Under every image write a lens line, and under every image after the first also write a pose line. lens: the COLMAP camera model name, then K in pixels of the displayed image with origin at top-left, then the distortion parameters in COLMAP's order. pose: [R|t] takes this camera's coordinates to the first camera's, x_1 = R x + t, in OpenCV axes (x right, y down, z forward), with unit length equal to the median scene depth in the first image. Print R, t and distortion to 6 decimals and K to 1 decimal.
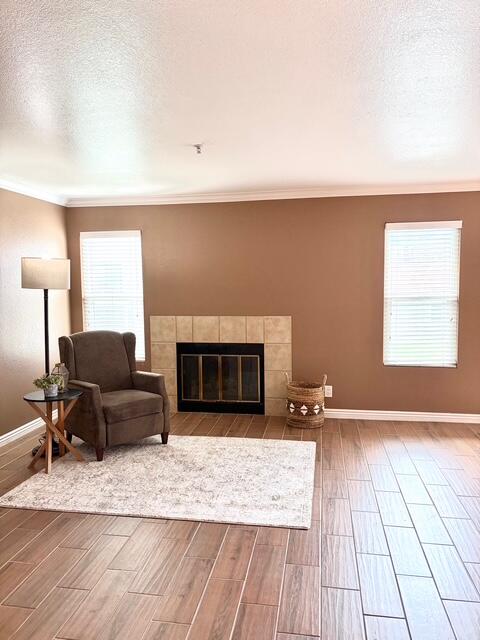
lens RADIAL K [[488.6, 0, 240.0], [0, 488.6, 320.0], [0, 0, 1]] dist [0.008789, 0.000435]
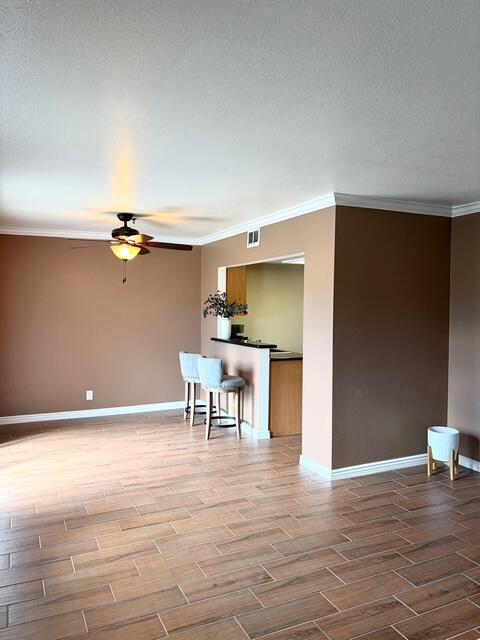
lens RADIAL K [[488.6, 0, 240.0], [0, 488.6, 320.0], [0, 0, 1]] dist [0.008789, 0.000435]
pose [[-0.576592, -0.013114, 0.816927, -0.179459], [0.069582, 0.995450, 0.065090, -0.099611], [-0.814064, 0.094374, -0.573056, 1.150046]]
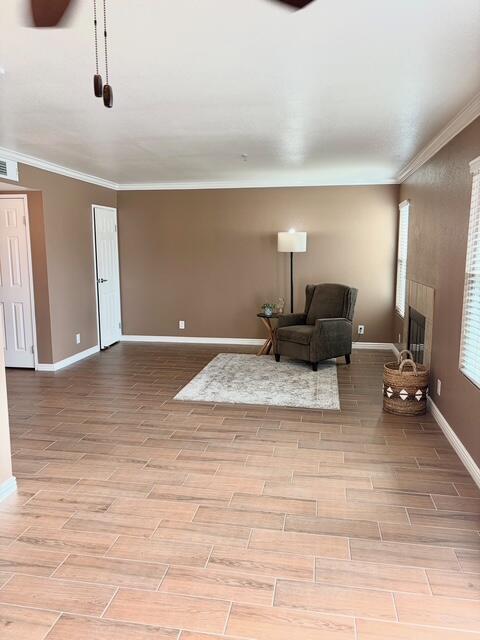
lens RADIAL K [[488.6, 0, 240.0], [0, 488.6, 320.0], [0, 0, 1]] dist [0.008789, 0.000435]
pose [[0.007632, 0.163296, -0.986548, 1.131900], [-0.081498, 0.983396, 0.162144, -0.080088], [0.996644, 0.079164, 0.020813, 0.766258]]
